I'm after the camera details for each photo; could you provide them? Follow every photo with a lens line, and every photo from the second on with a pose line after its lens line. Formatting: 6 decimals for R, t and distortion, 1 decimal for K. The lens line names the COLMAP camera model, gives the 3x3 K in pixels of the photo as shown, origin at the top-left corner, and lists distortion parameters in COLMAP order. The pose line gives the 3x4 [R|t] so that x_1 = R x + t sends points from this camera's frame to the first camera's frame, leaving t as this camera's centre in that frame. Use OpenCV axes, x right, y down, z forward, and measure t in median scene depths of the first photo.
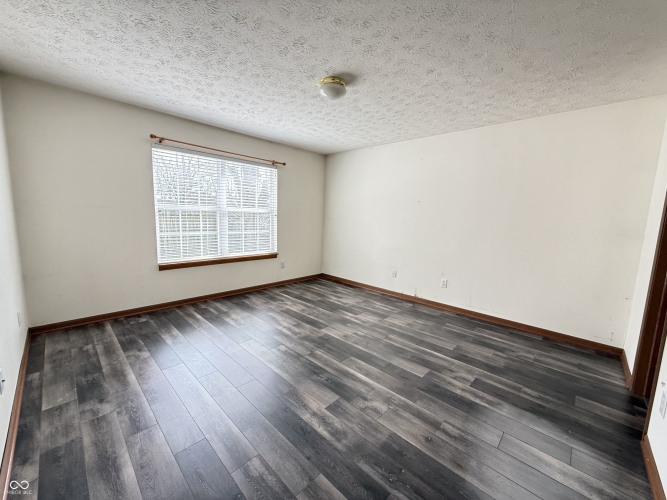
lens RADIAL K [[264.4, 0, 333.0], [0, 264.4, 248.6], [0, 0, 1]] dist [-0.000933, -0.000488]
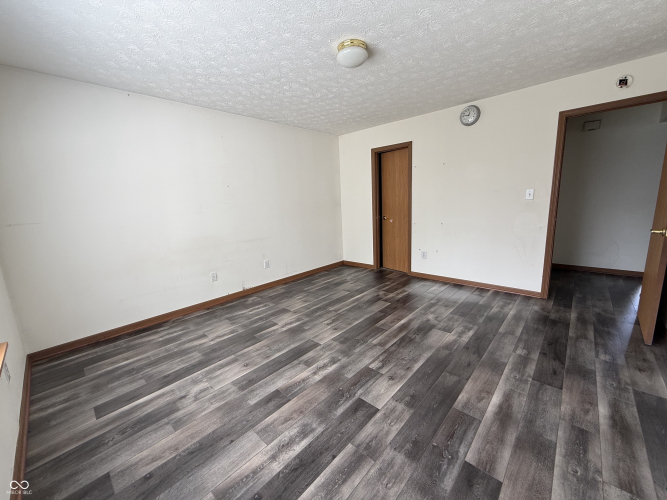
lens RADIAL K [[264.4, 0, 333.5], [0, 264.4, 249.0], [0, 0, 1]] dist [-0.000933, -0.000488]
pose [[-0.014612, -0.216657, 0.976138, -0.723761], [0.170343, 0.961432, 0.215942, -0.130041], [-0.985276, 0.169434, 0.022858, 0.841970]]
